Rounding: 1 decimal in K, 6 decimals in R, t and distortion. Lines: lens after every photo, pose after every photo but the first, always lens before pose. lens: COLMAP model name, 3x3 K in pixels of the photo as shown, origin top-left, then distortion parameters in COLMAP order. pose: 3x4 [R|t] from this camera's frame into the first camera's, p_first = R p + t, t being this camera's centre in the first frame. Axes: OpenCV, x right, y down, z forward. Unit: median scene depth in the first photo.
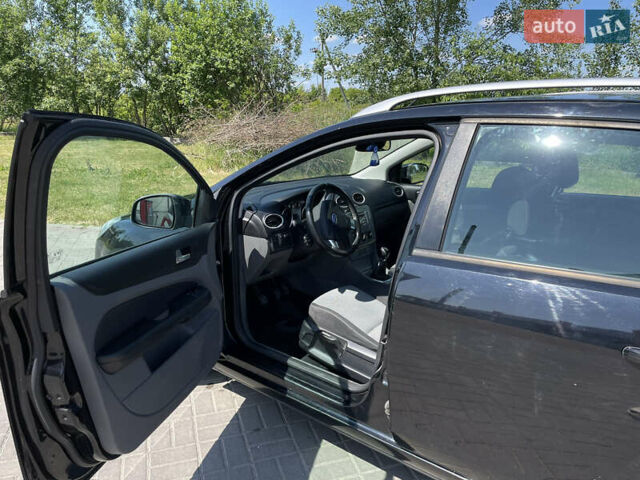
lens RADIAL K [[486.0, 0, 323.5], [0, 486.0, 243.3], [0, 0, 1]] dist [0.109615, -0.135202]
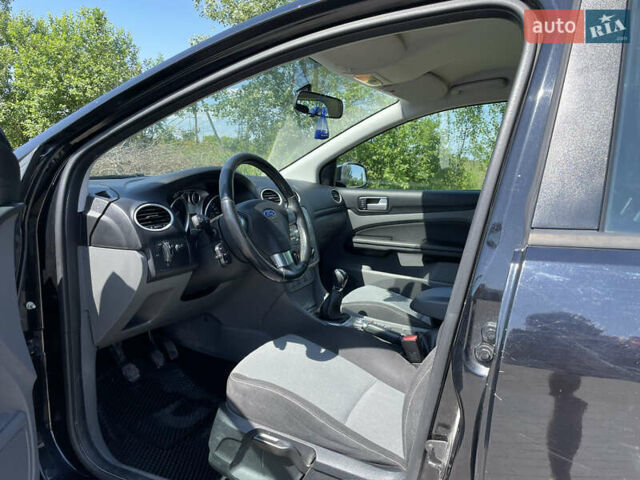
lens RADIAL K [[486.0, 0, 323.5], [0, 486.0, 243.3], [0, 0, 1]] dist [0.109615, -0.135202]
pose [[0.968112, -0.019014, 0.249796, -0.051184], [0.043170, 0.994861, -0.091582, 0.031372], [-0.246771, 0.099445, 0.963958, 0.395983]]
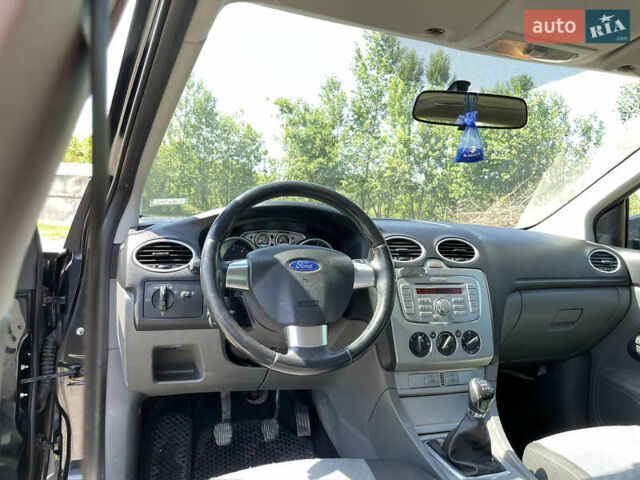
lens RADIAL K [[496.4, 0, 322.0], [0, 496.4, 242.9], [0, 0, 1]] dist [0.001879, 0.000851]
pose [[0.835190, 0.070458, -0.545429, 0.219184], [-0.182522, 0.971059, -0.154048, -0.011145], [0.518790, 0.228212, 0.823879, 0.608747]]
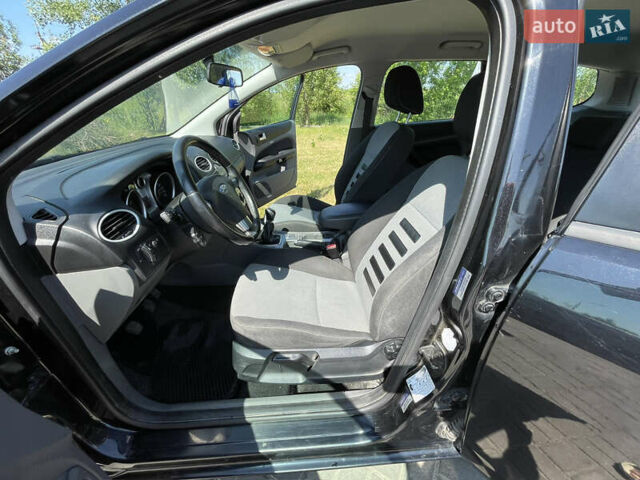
lens RADIAL K [[258.5, 0, 320.1], [0, 258.5, 238.5], [0, 0, 1]] dist [0.000186, 0.000098]
pose [[0.757401, -0.347412, 0.552855, -0.084422], [0.208893, 0.931128, 0.298938, -0.060336], [-0.618634, -0.110929, 0.777809, 0.568600]]
